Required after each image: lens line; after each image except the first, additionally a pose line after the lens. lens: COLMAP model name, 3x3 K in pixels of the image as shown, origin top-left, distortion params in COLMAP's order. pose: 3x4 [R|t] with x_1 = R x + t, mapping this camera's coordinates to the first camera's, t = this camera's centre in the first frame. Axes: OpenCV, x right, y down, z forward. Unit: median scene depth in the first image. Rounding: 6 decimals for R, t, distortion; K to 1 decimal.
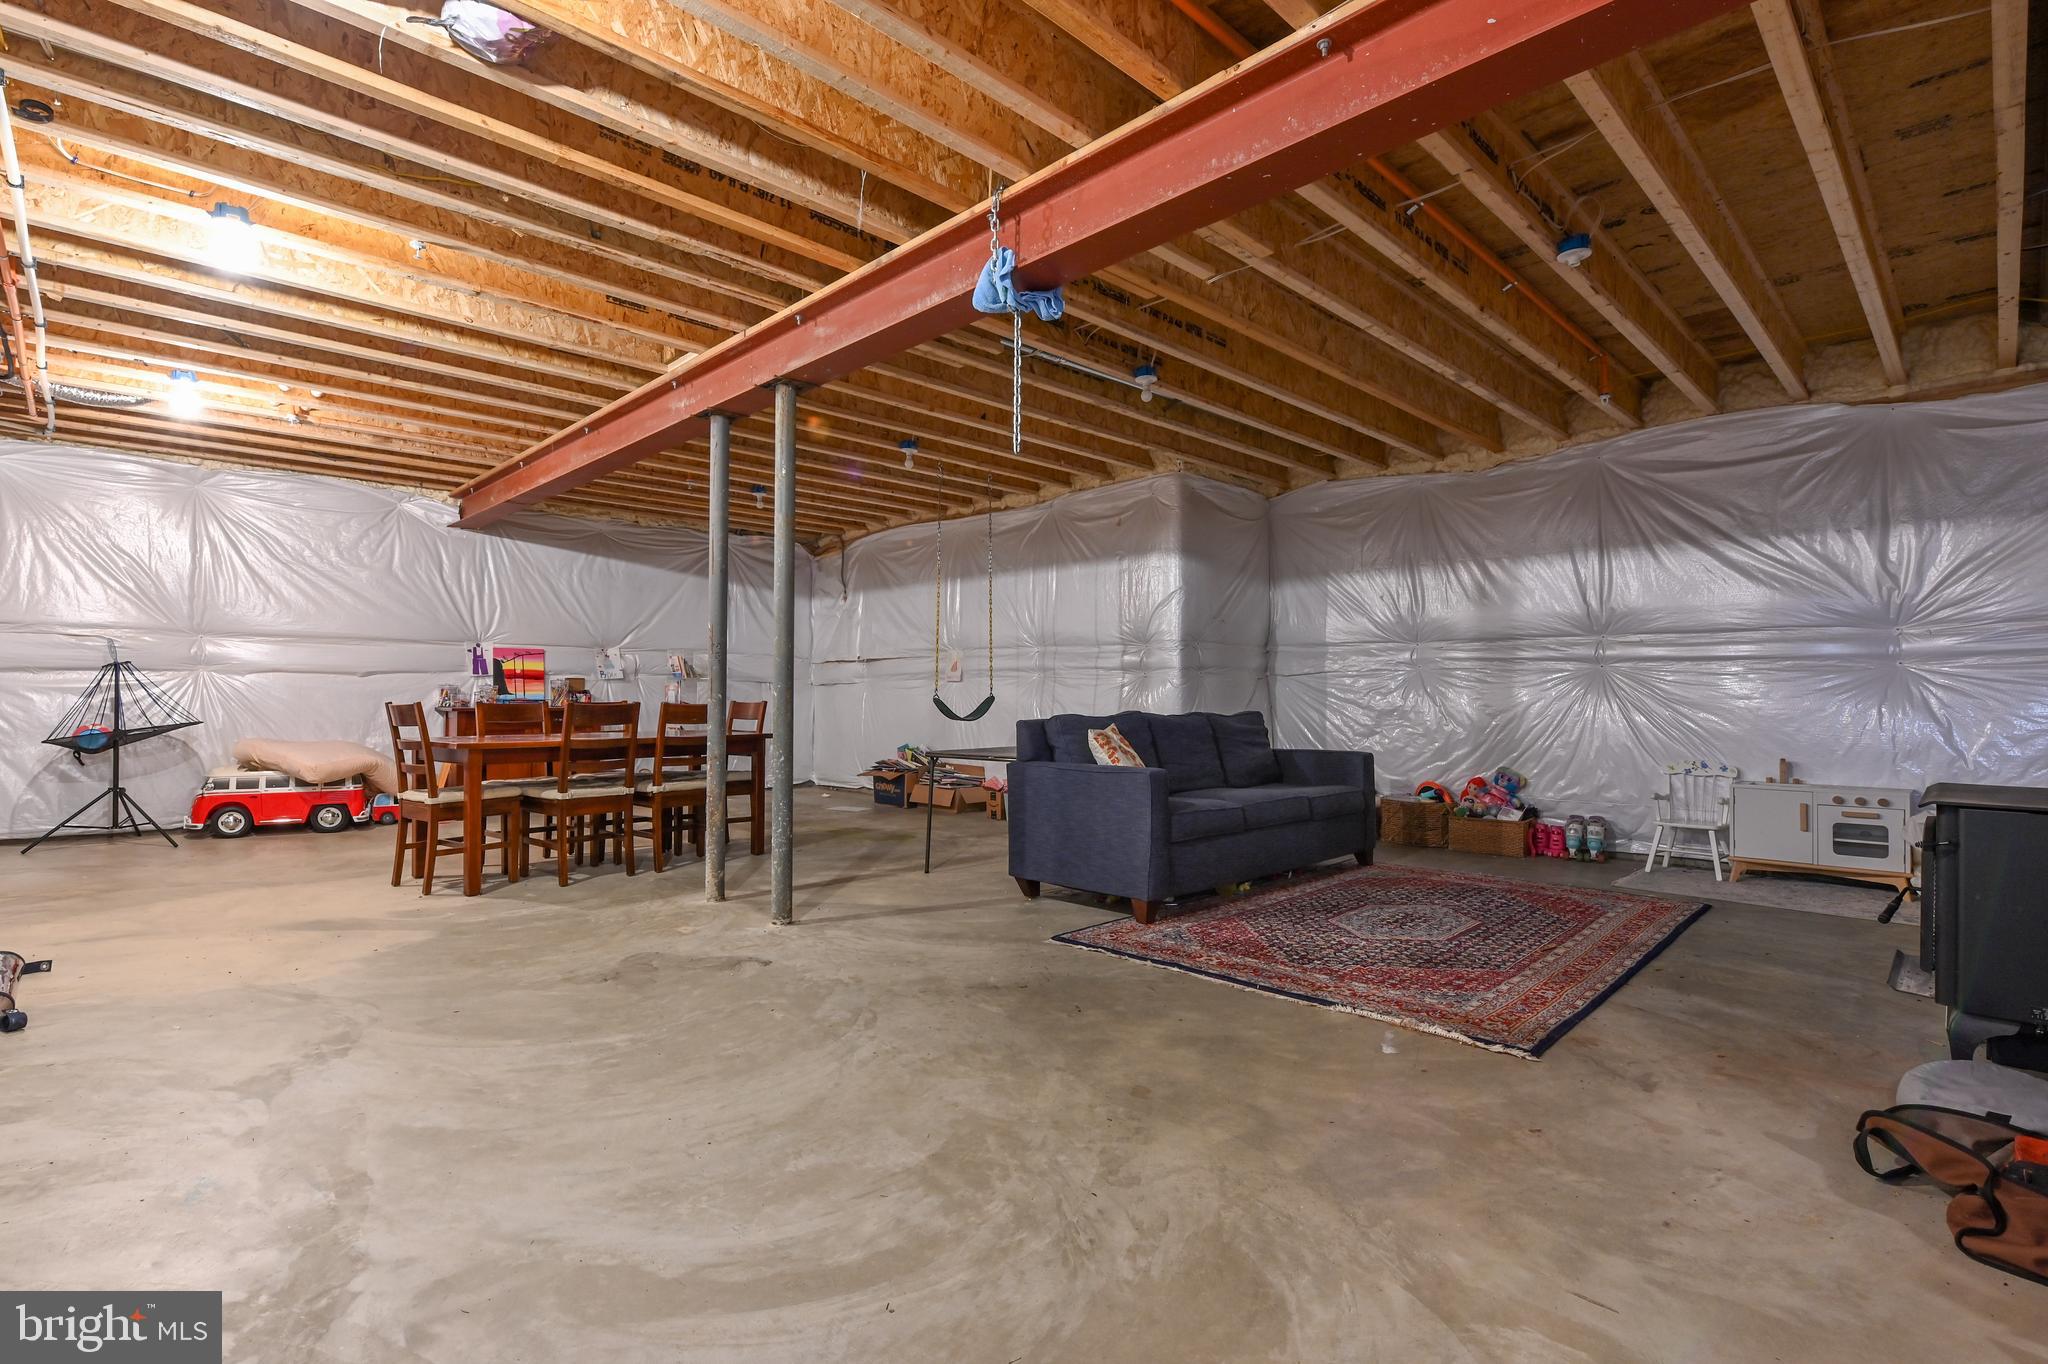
lens RADIAL K [[964.8, 0, 1026.3], [0, 964.8, 688.4], [0, 0, 1]] dist [-0.003202, -0.000545]
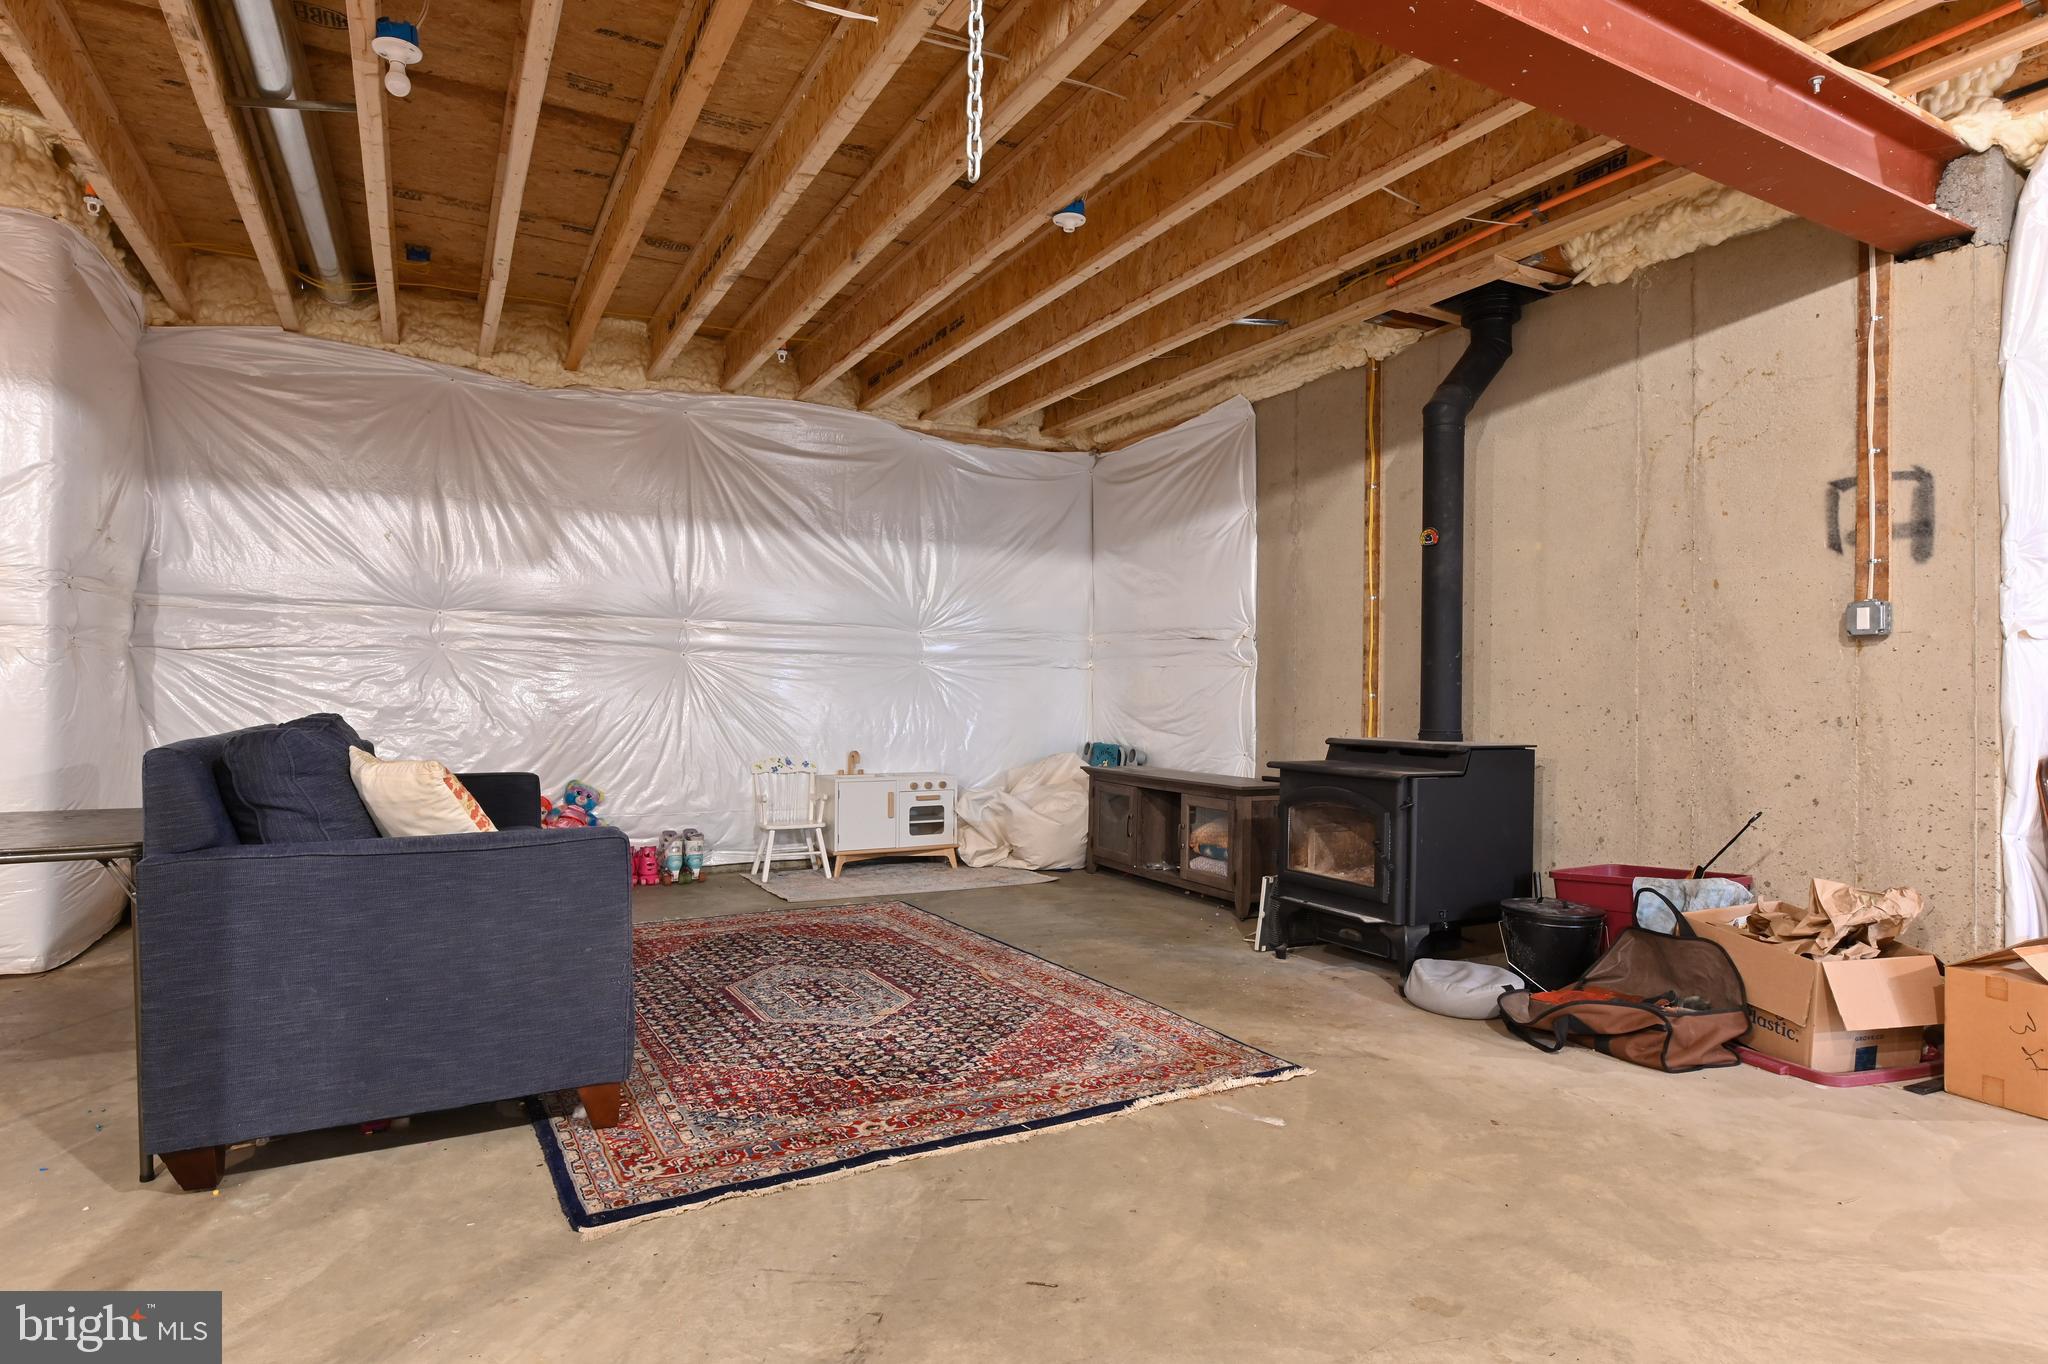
lens RADIAL K [[1108.1, 0, 1028.0], [0, 1108.1, 684.9], [0, 0, 1]] dist [-0.003663, -0.003170]
pose [[0.267834, 0.007806, 0.963433, -0.420321], [-0.016063, 0.999864, -0.003636, 0.004251], [-0.963331, -0.014502, 0.267923, 0.666316]]
